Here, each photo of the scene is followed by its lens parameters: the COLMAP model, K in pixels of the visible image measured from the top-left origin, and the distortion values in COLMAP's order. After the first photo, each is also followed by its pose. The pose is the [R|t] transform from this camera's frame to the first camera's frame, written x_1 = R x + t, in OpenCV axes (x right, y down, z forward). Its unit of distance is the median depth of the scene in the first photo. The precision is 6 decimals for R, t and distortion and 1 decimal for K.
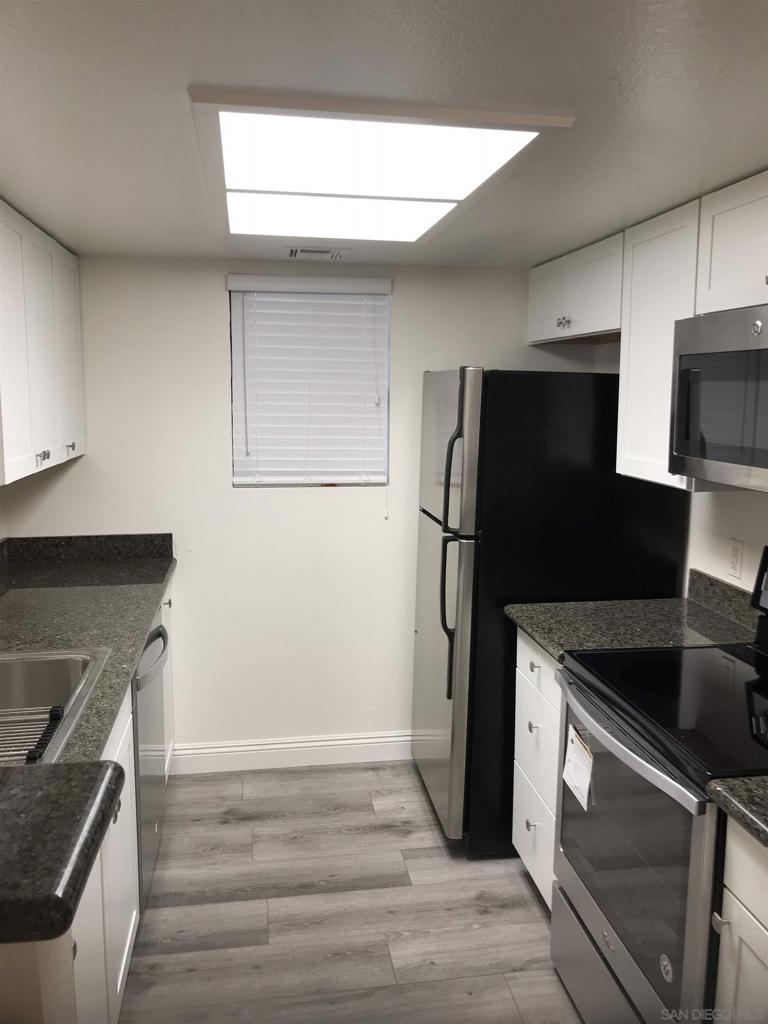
lens RADIAL K [[857.4, 0, 395.3], [0, 857.4, 515.8], [0, 0, 1]] dist [0.038439, -0.029426]
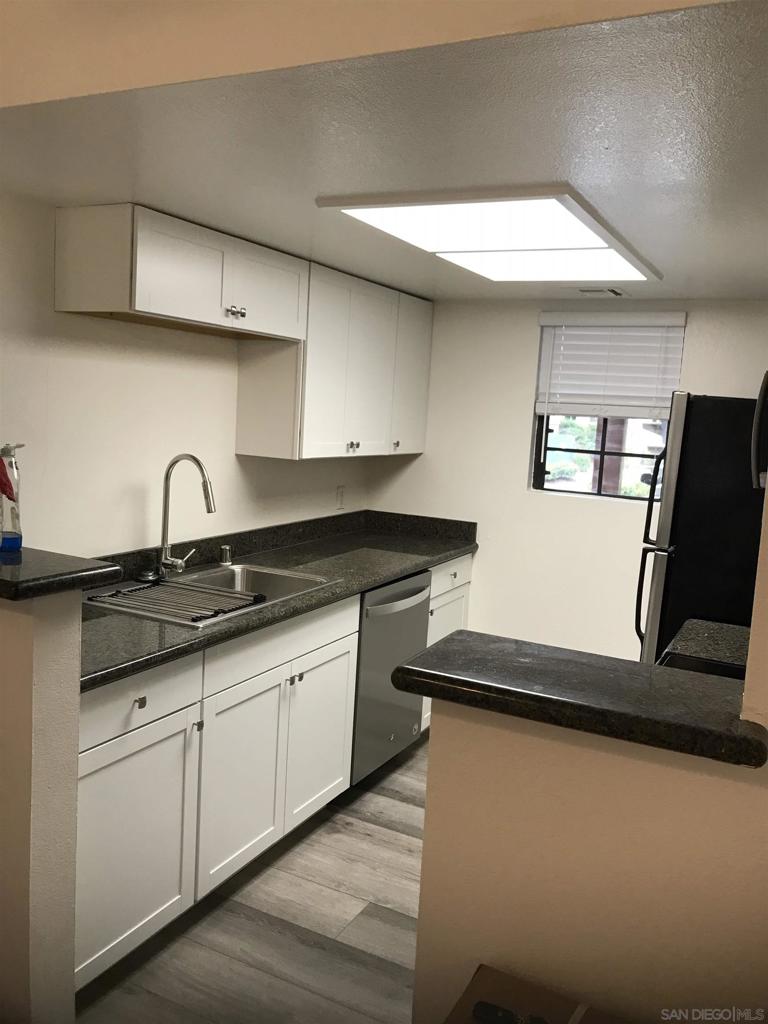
lens RADIAL K [[857.4, 0, 386.2], [0, 857.4, 508.9], [0, 0, 1]] dist [0.038439, -0.029426]
pose [[0.796682, 0.114095, -0.593532, 0.388998], [-0.142673, 0.989769, -0.001243, 0.022489], [0.587318, 0.085671, 0.804809, -0.065801]]
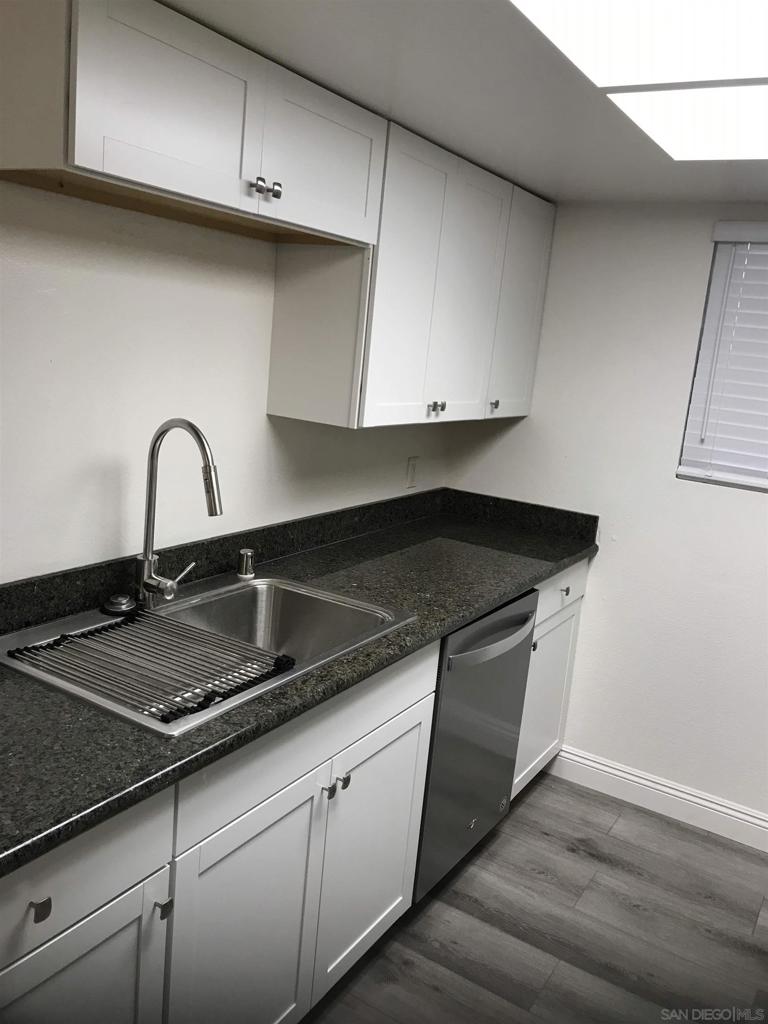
lens RADIAL K [[857.4, 0, 393.2], [0, 857.4, 508.4], [0, 0, 1]] dist [0.038439, -0.029426]
pose [[0.754151, 0.195821, -0.626826, 0.149008], [-0.187382, 0.978992, 0.080395, -0.021245], [0.629400, 0.056826, 0.775001, 0.188375]]
